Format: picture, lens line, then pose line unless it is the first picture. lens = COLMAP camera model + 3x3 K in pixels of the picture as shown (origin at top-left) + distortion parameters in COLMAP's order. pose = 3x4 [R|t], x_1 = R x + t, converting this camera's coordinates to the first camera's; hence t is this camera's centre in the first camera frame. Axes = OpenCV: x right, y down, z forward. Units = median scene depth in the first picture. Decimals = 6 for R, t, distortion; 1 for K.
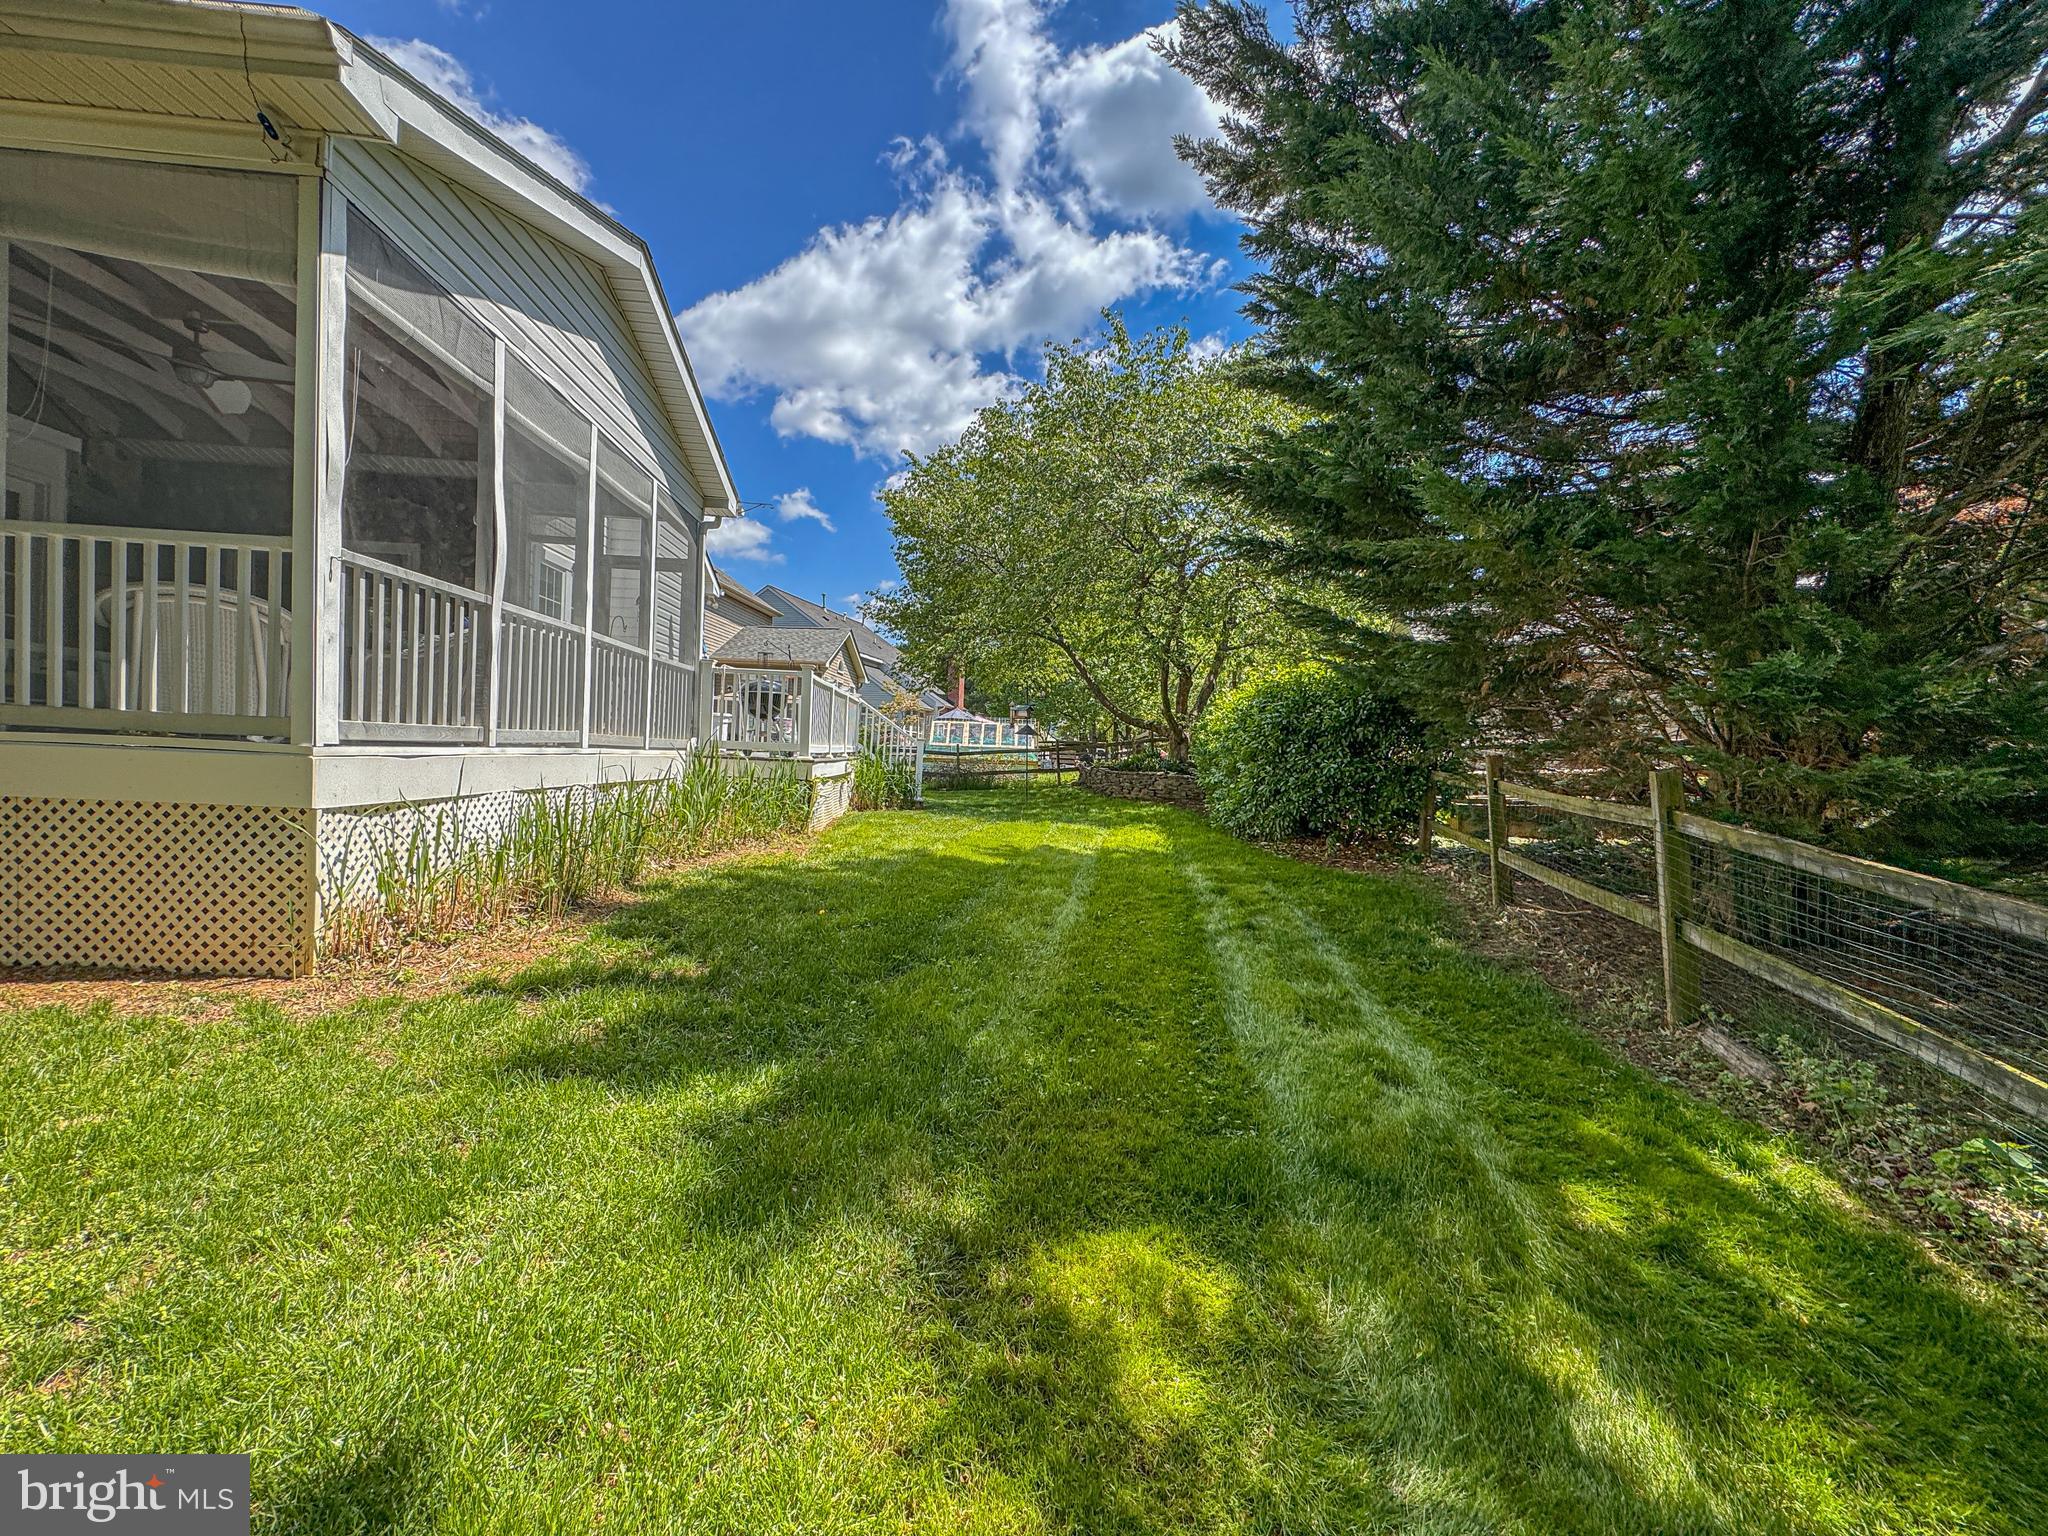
lens RADIAL K [[815.7, 0, 1022.5], [0, 815.7, 764.4], [0, 0, 1]] dist [-0.001698, -0.000059]
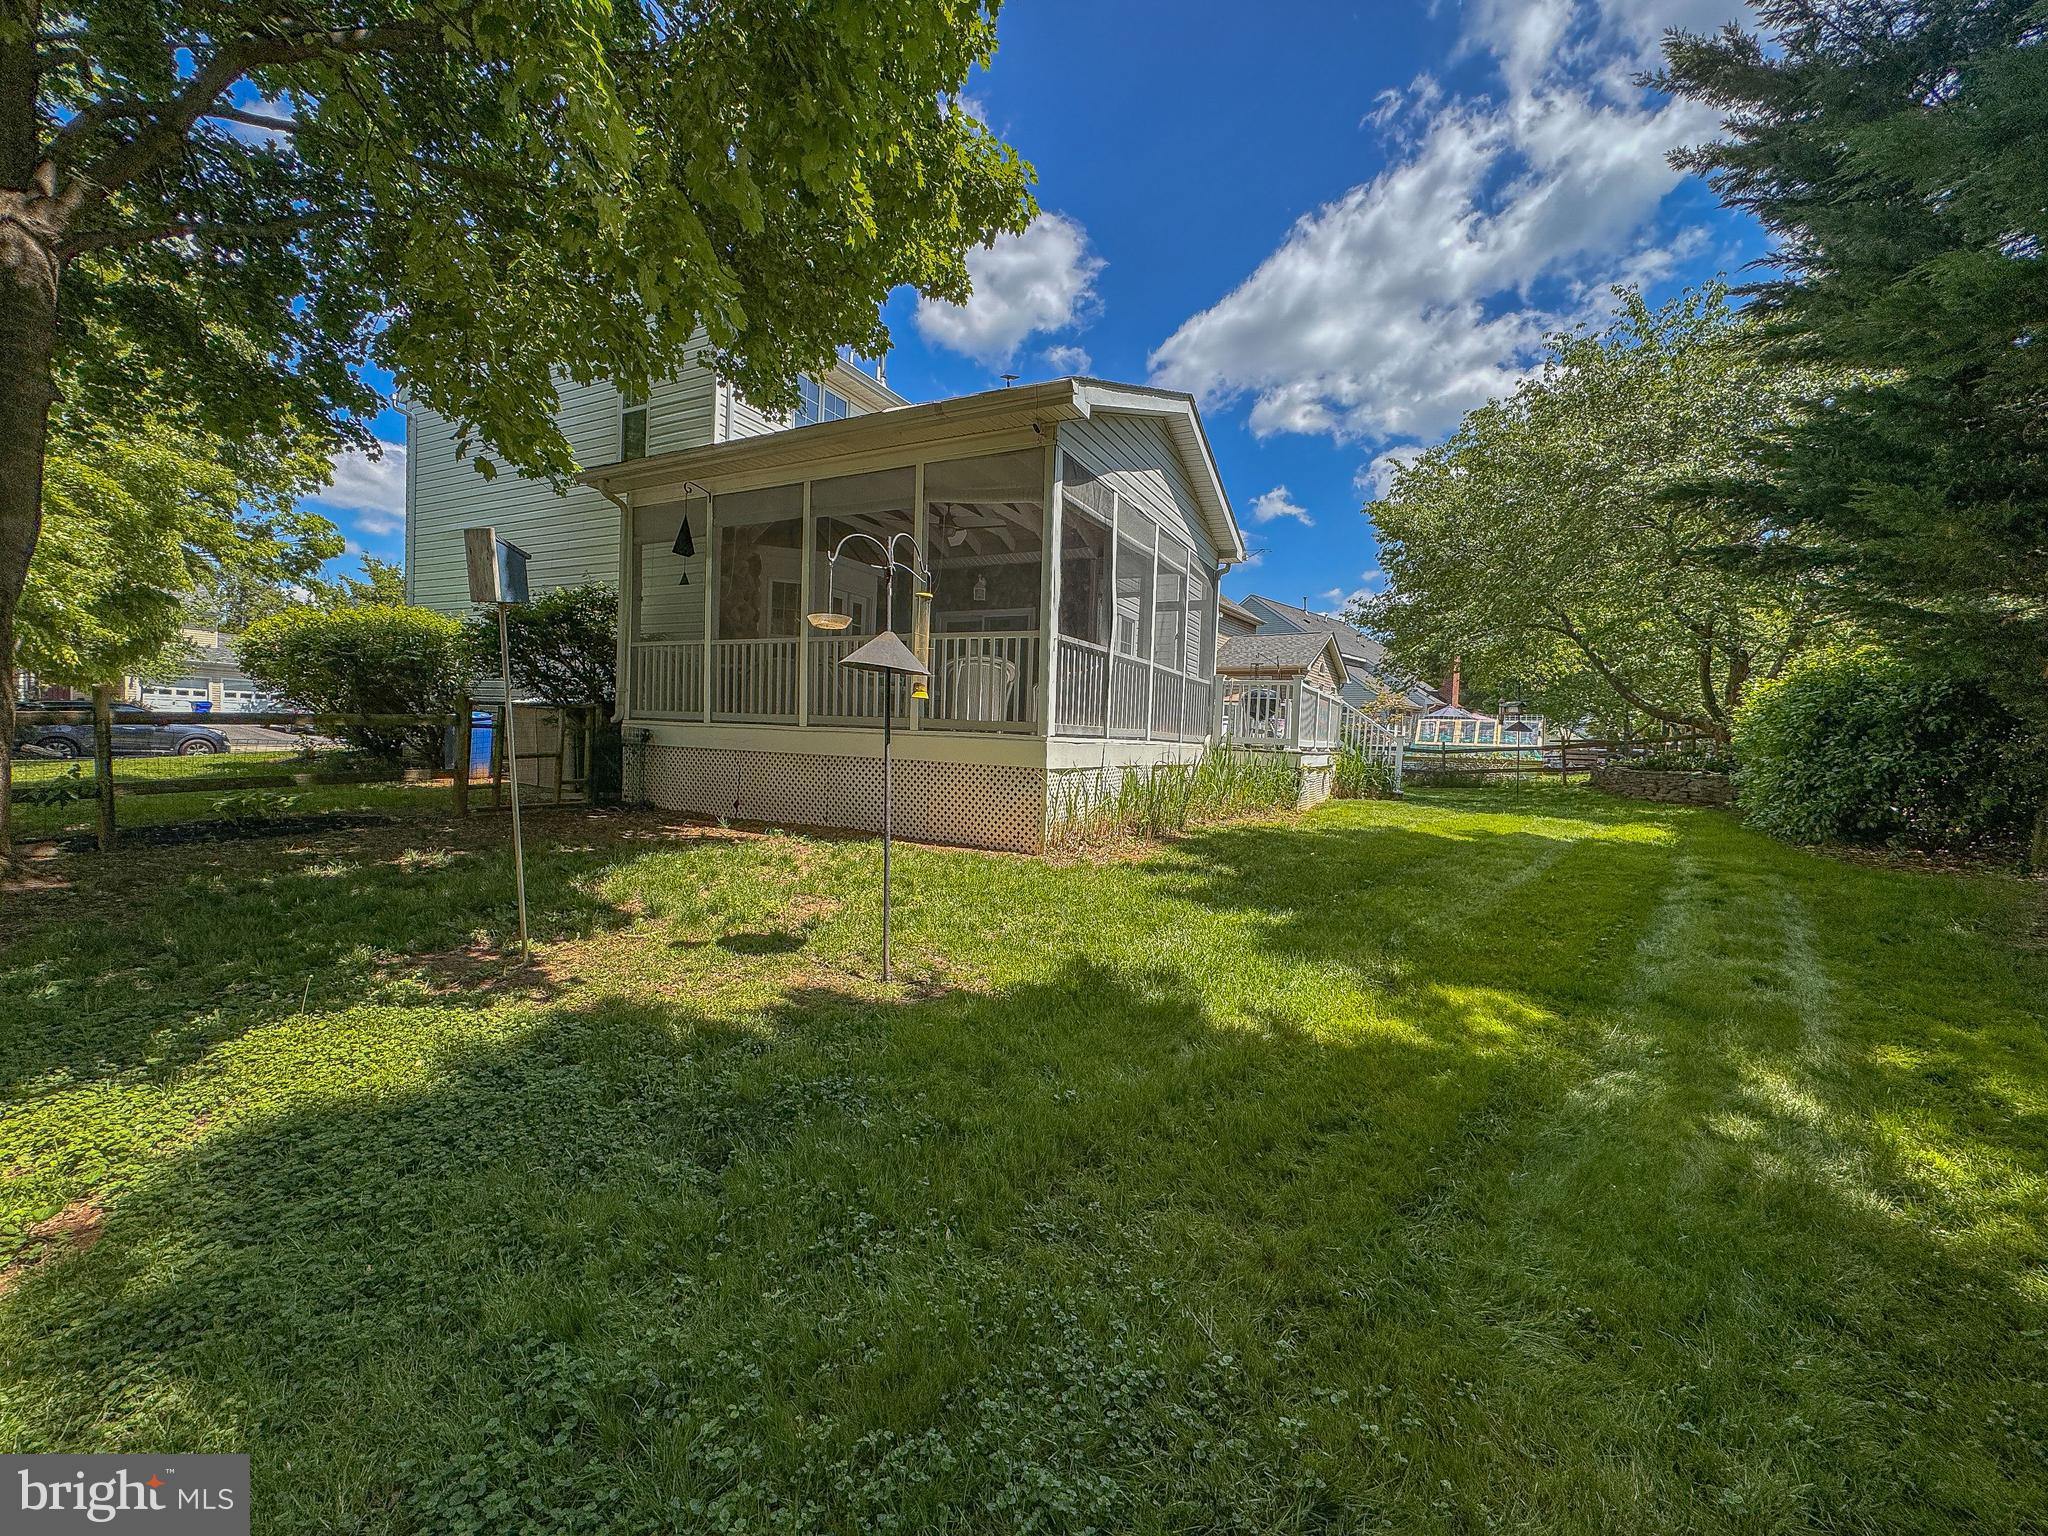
lens RADIAL K [[815.7, 0, 1022.5], [0, 815.7, 764.4], [0, 0, 1]] dist [-0.001698, -0.000059]
pose [[0.842923, 0.010836, -0.537925, 0.053785], [-0.012321, 0.999924, 0.000835, 0.018194], [0.537893, 0.005924, 0.842992, -0.279988]]
